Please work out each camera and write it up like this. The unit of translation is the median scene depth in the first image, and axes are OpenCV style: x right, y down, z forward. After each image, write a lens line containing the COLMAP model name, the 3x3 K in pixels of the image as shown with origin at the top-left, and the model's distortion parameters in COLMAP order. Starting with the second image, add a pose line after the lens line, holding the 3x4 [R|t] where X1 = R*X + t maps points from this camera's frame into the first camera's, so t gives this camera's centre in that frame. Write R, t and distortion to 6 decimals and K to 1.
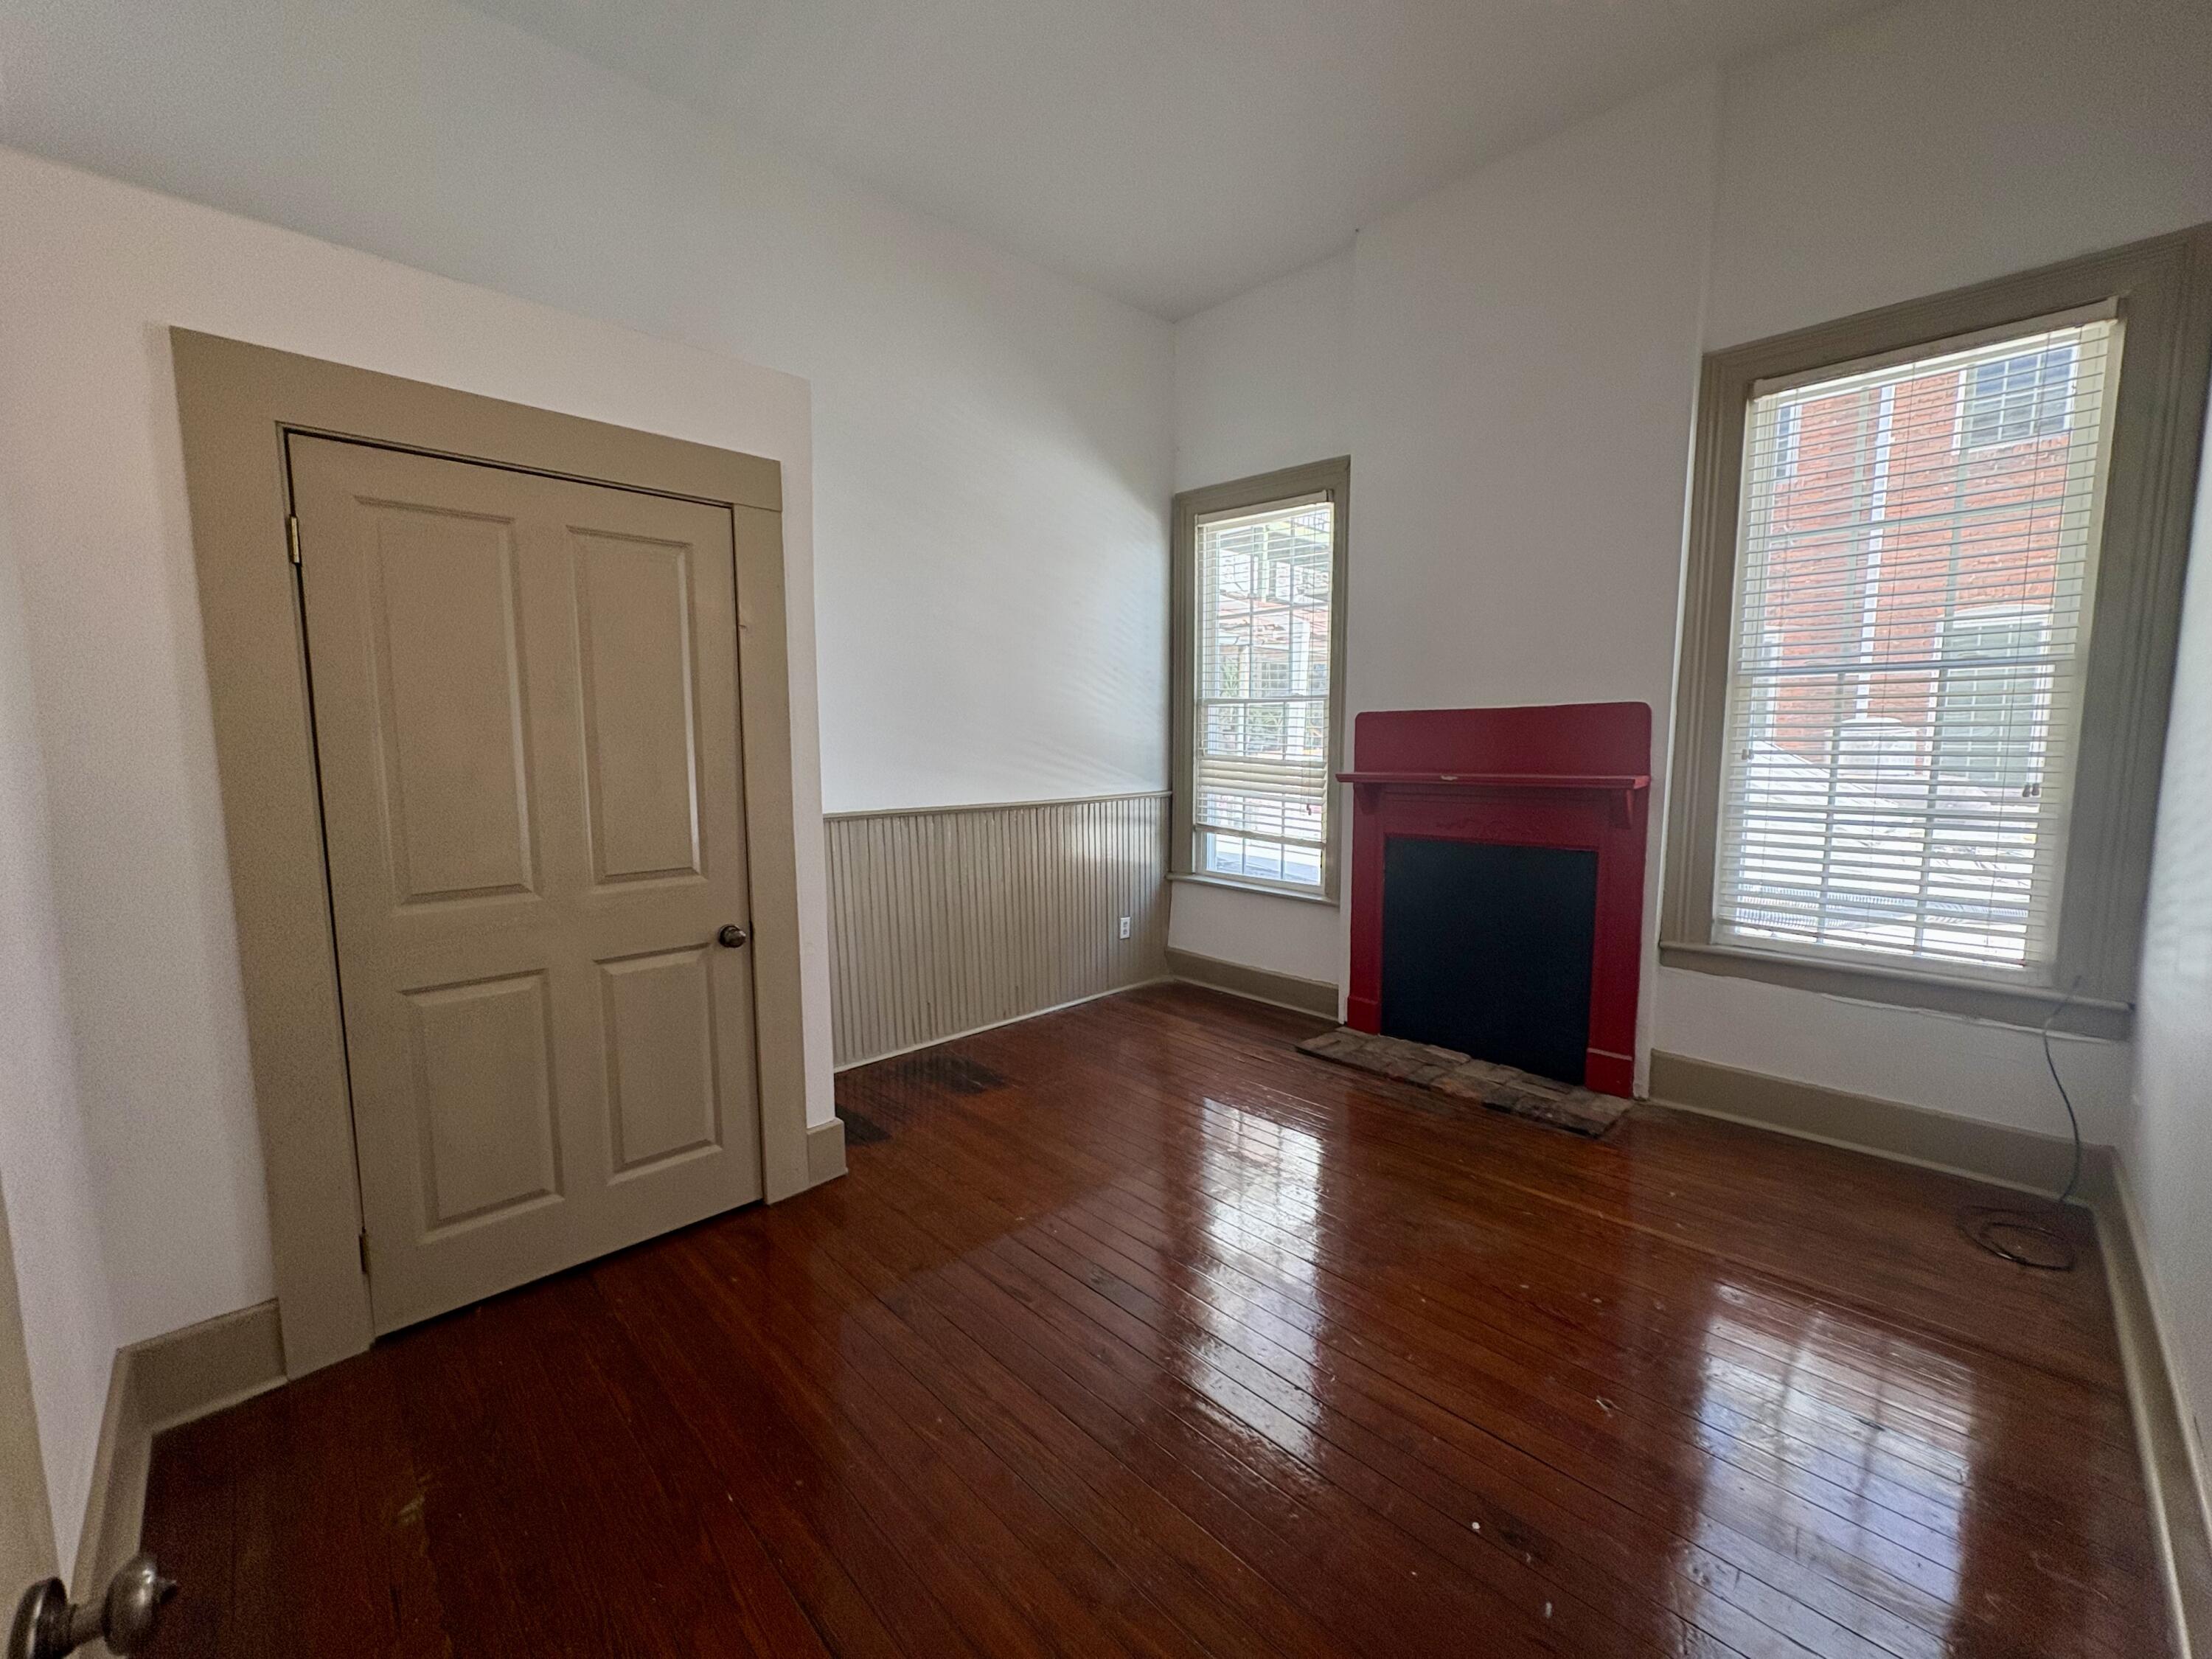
lens RADIAL K [[880.2, 0, 1106.9], [0, 880.2, 828.1], [0, 0, 1]] dist [0.000823, 0.000031]
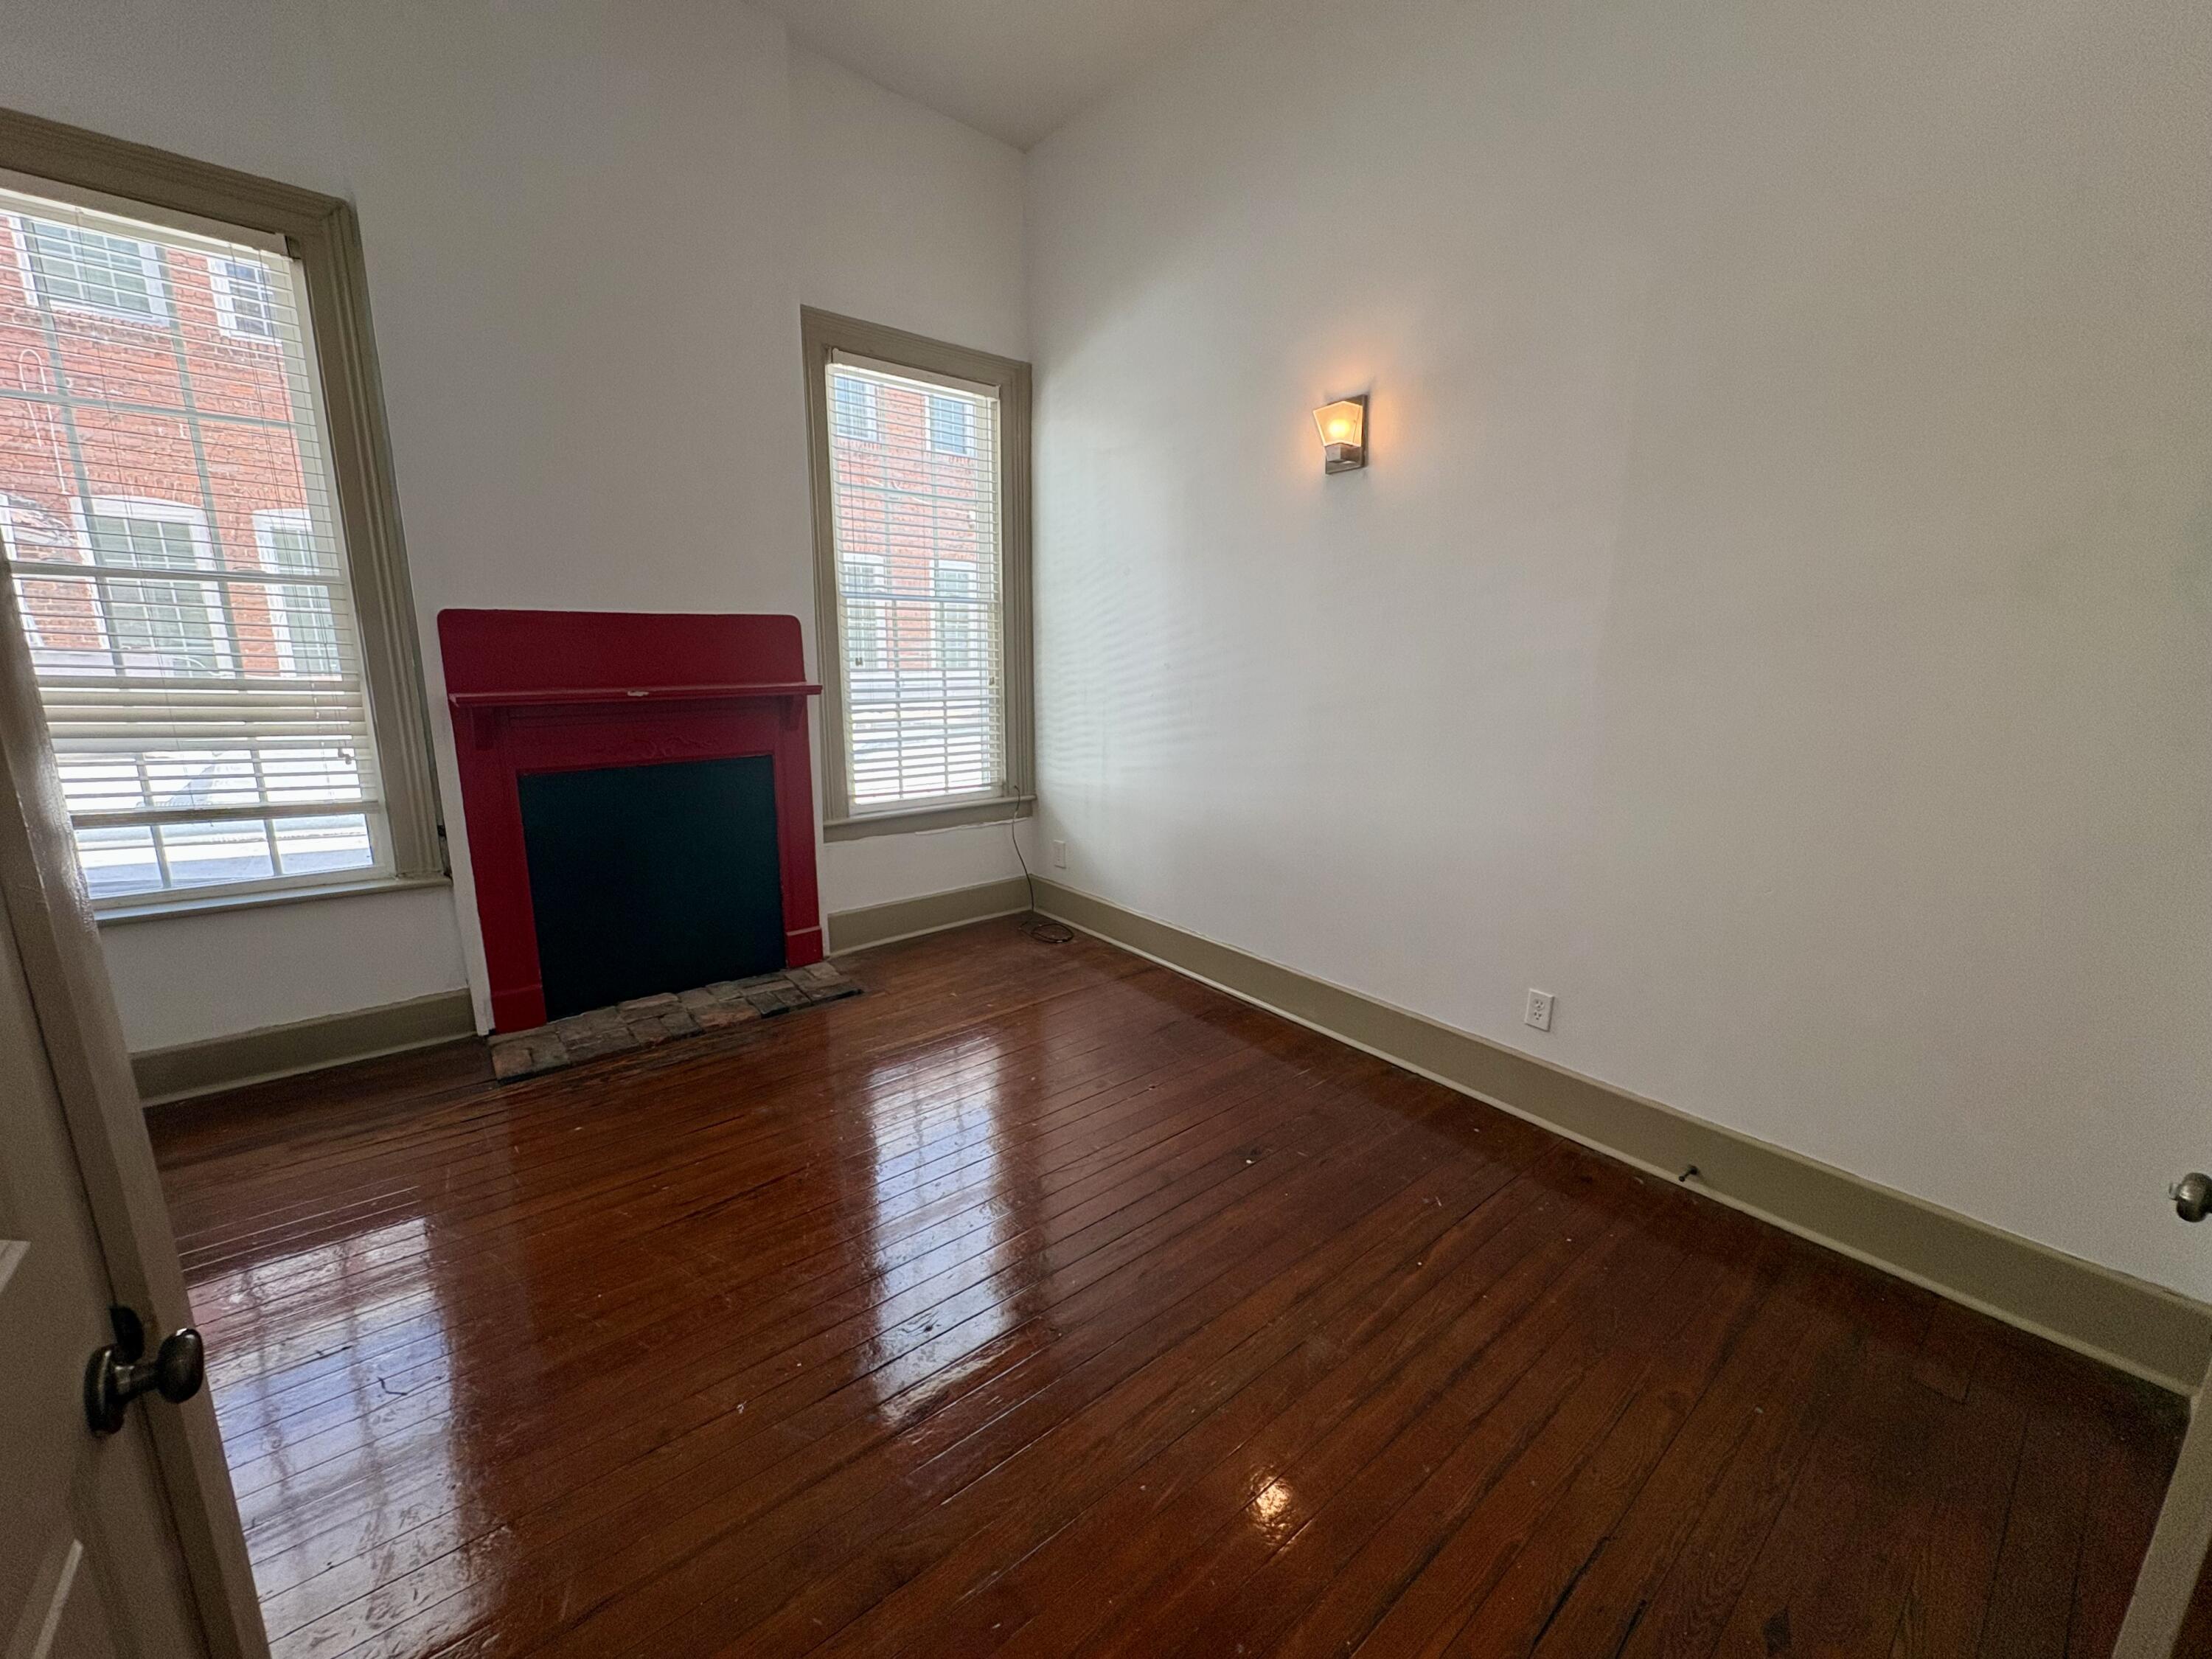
lens RADIAL K [[880.2, 0, 1106.9], [0, 880.2, 828.1], [0, 0, 1]] dist [0.000823, 0.000031]
pose [[0.086157, -0.199256, 0.976153, -0.503318], [0.091310, 0.977252, 0.191421, -0.057125], [-0.992088, 0.072641, 0.102391, 0.514419]]
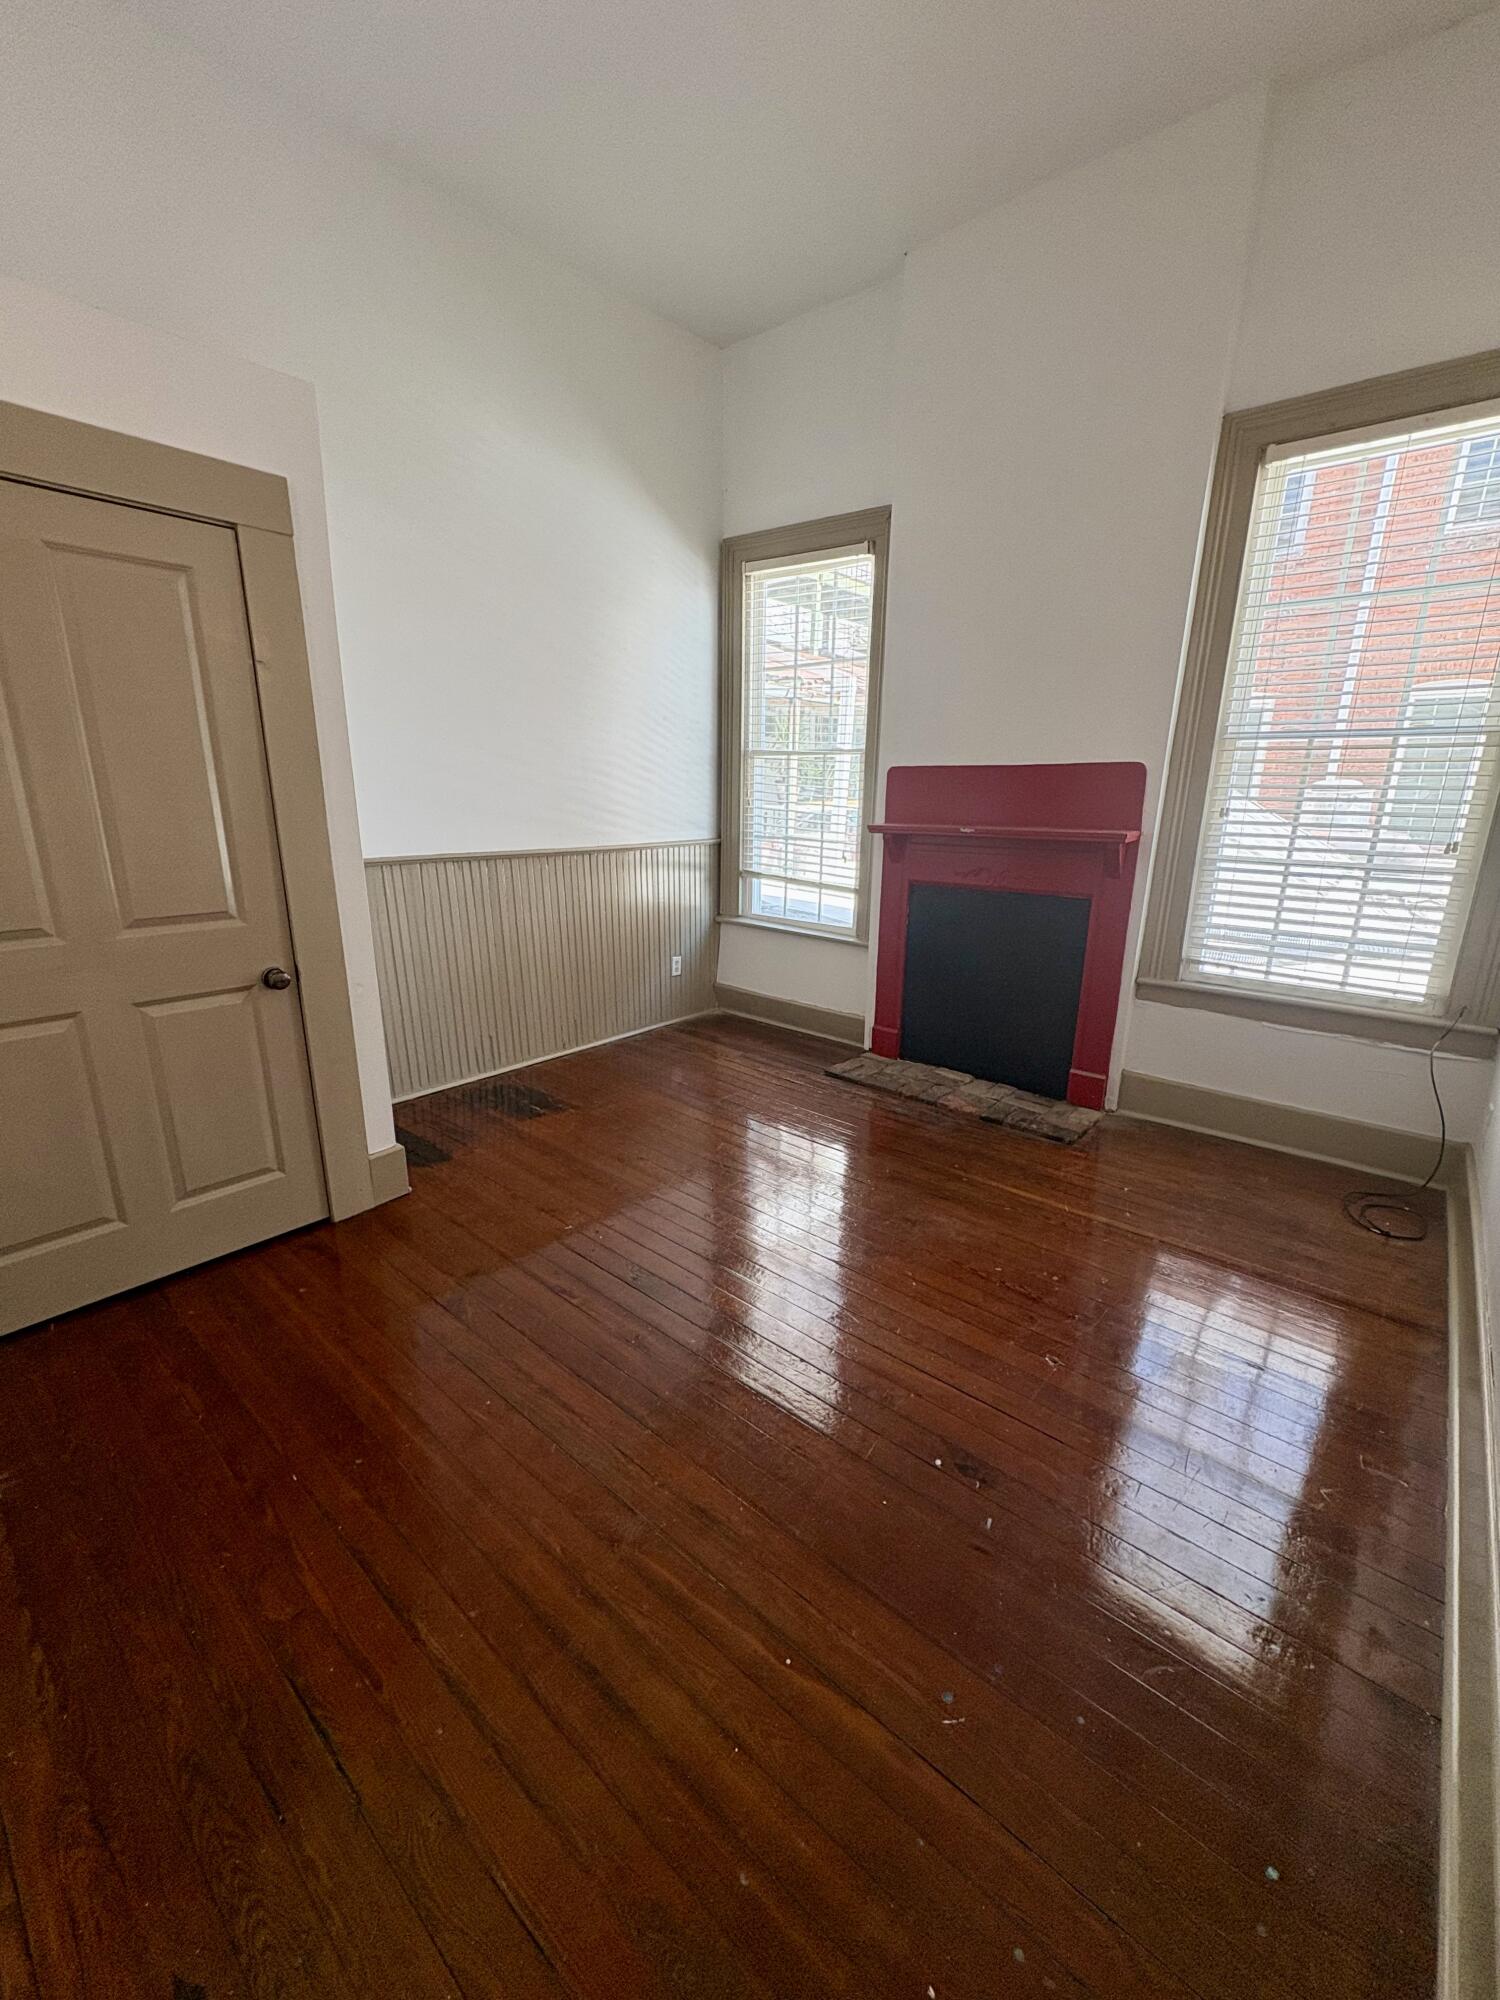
lens RADIAL K [[795.8, 0, 750.0], [0, 795.8, 1000.0], [0, 0, 1]] dist [0.000823, 0.000031]
pose [[0.995769, -0.006554, 0.091658, 0.031879], [-0.008148, 0.987226, 0.159115, -0.004097], [-0.091530, -0.159189, 0.982996, 0.023162]]
